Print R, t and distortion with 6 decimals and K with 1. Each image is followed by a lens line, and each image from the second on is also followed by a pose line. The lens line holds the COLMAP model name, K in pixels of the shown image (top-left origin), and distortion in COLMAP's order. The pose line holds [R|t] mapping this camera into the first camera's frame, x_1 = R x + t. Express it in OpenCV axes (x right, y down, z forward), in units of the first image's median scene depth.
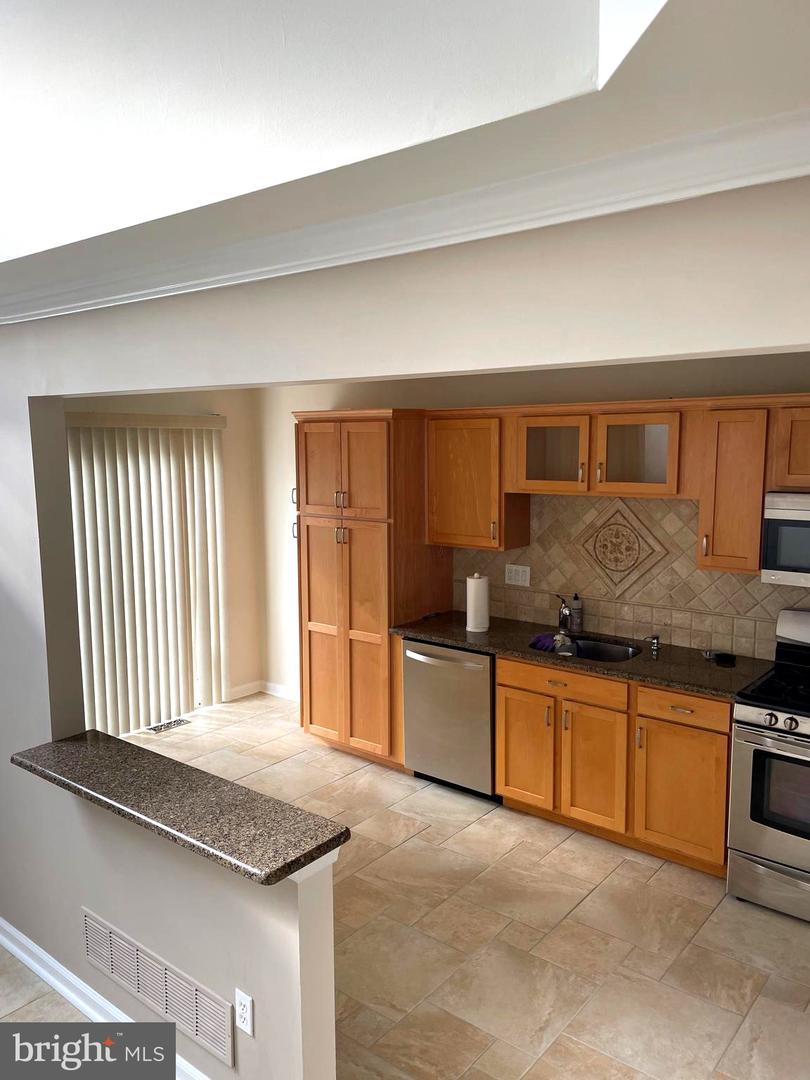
lens RADIAL K [[814.1, 0, 405.7], [0, 814.1, 540.1], [0, 0, 1]] dist [0.056943, -0.031190]
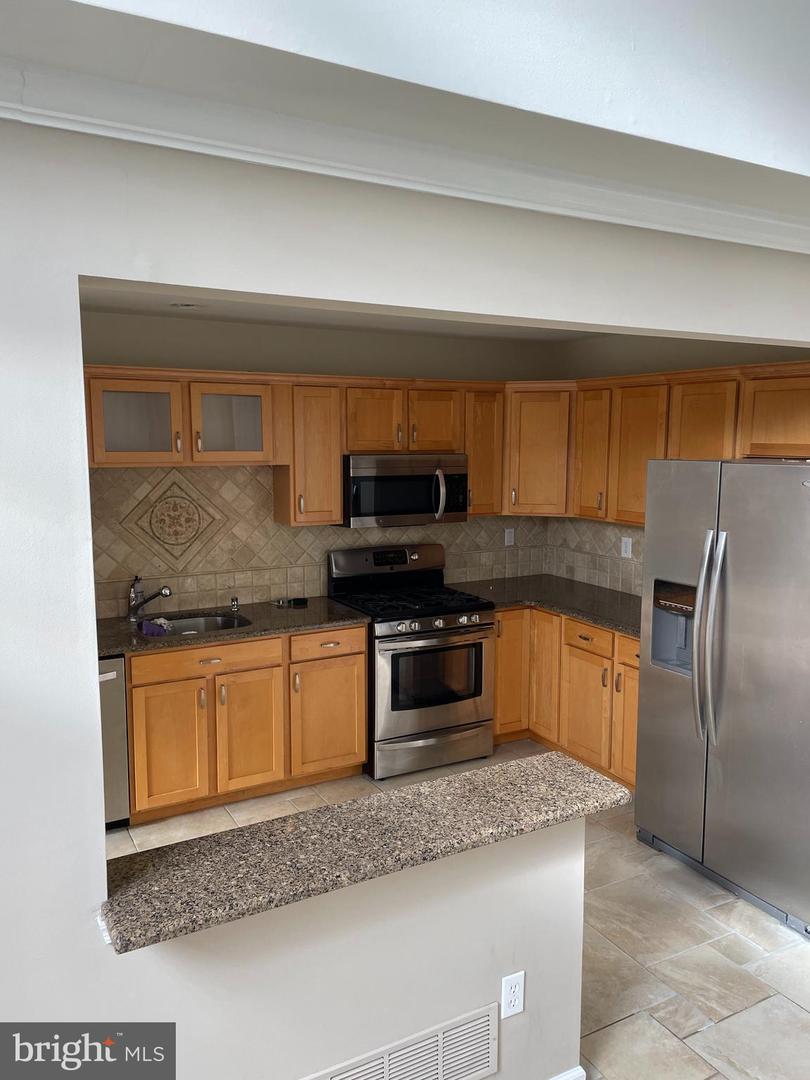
lens RADIAL K [[814.1, 0, 407.9], [0, 814.1, 540.0], [0, 0, 1]] dist [0.056943, -0.031190]
pose [[0.361562, -0.110535, 0.925773, -0.573483], [0.108102, 0.991220, 0.076130, -0.012958], [-0.926060, 0.072553, 0.370337, 0.396570]]
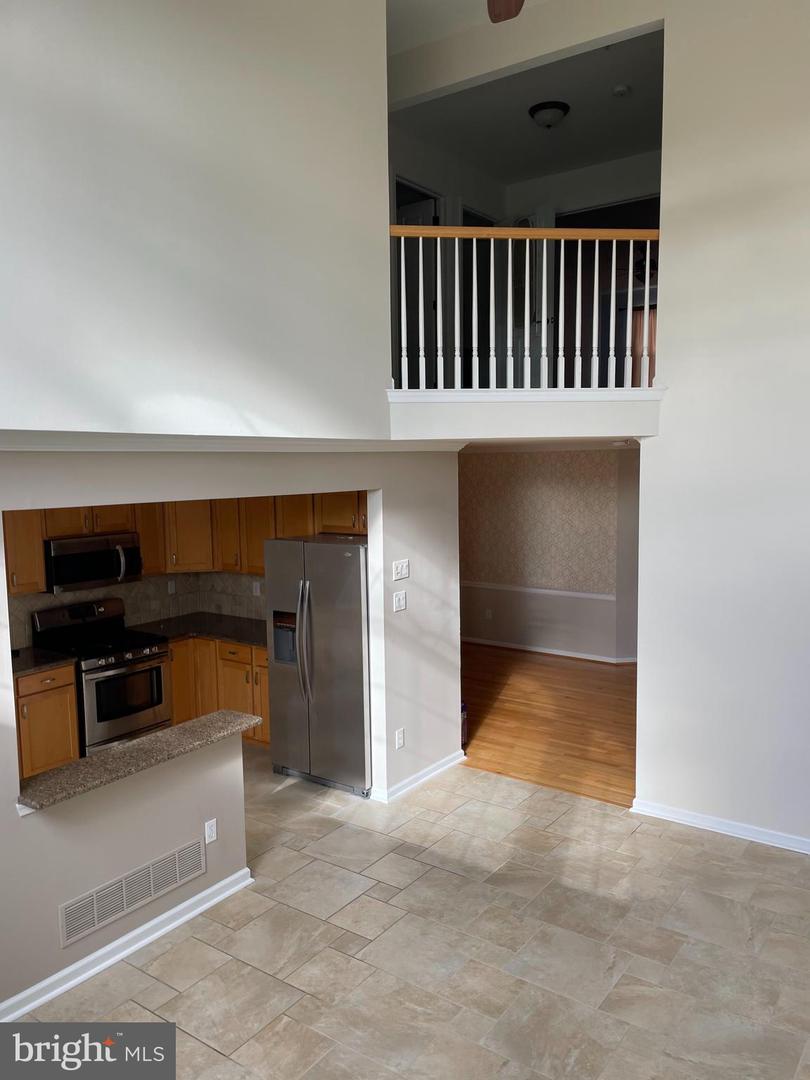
lens RADIAL K [[814.1, 0, 406.2], [0, 814.1, 545.0], [0, 0, 1]] dist [0.056943, -0.031190]
pose [[-0.074075, -0.096821, 0.992541, -1.086004], [0.140041, 0.984404, 0.106479, -0.106637], [-0.987371, 0.146884, -0.059361, 0.319028]]
